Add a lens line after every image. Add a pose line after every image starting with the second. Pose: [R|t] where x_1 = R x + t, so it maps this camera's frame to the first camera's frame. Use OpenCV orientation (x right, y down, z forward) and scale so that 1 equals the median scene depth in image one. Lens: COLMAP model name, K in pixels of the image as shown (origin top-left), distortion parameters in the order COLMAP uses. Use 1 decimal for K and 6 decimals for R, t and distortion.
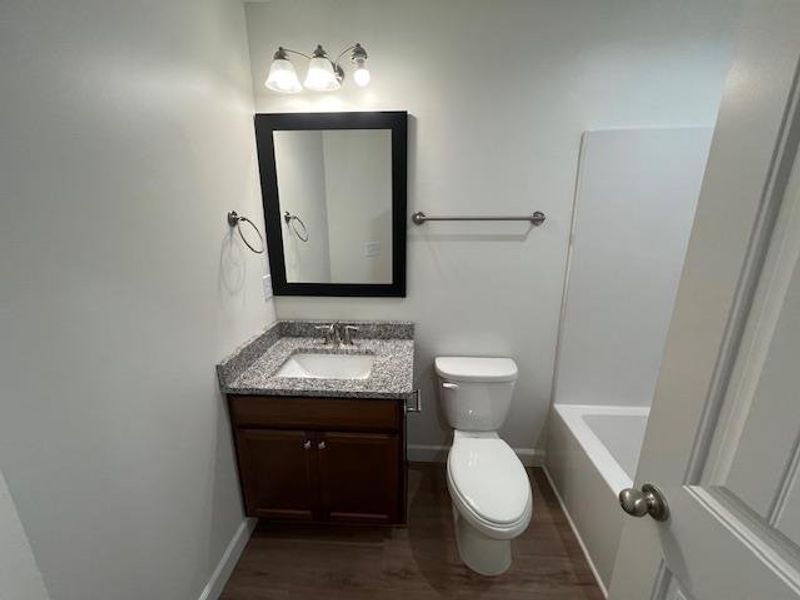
lens RADIAL K [[316.2, 0, 400.0], [0, 316.2, 300.0], [0, 0, 1]] dist [-0.000195, 0.000023]
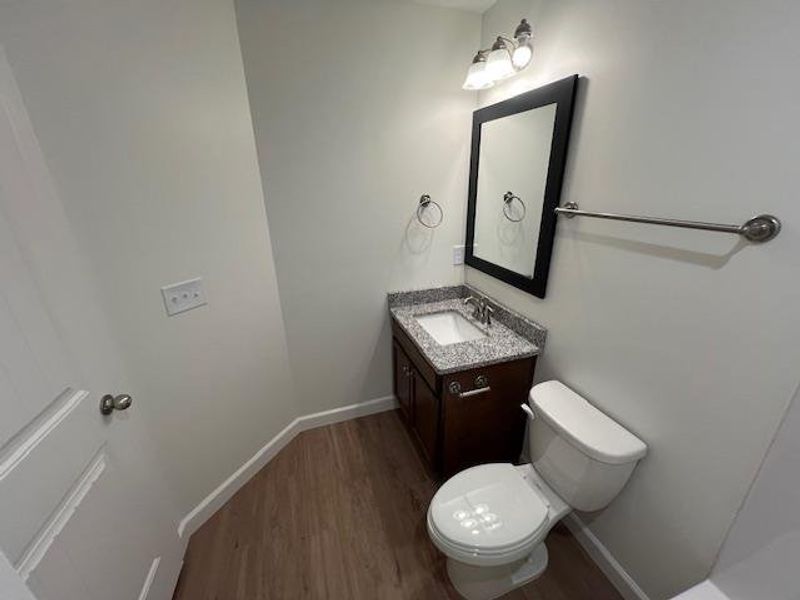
lens RADIAL K [[316.2, 0, 400.0], [0, 316.2, 300.0], [0, 0, 1]] dist [-0.000195, 0.000023]
pose [[0.381663, 0.327021, -0.864518, 0.694279], [-0.233276, 0.939122, 0.252256, -0.148555], [0.894380, 0.105394, 0.434714, 0.290027]]
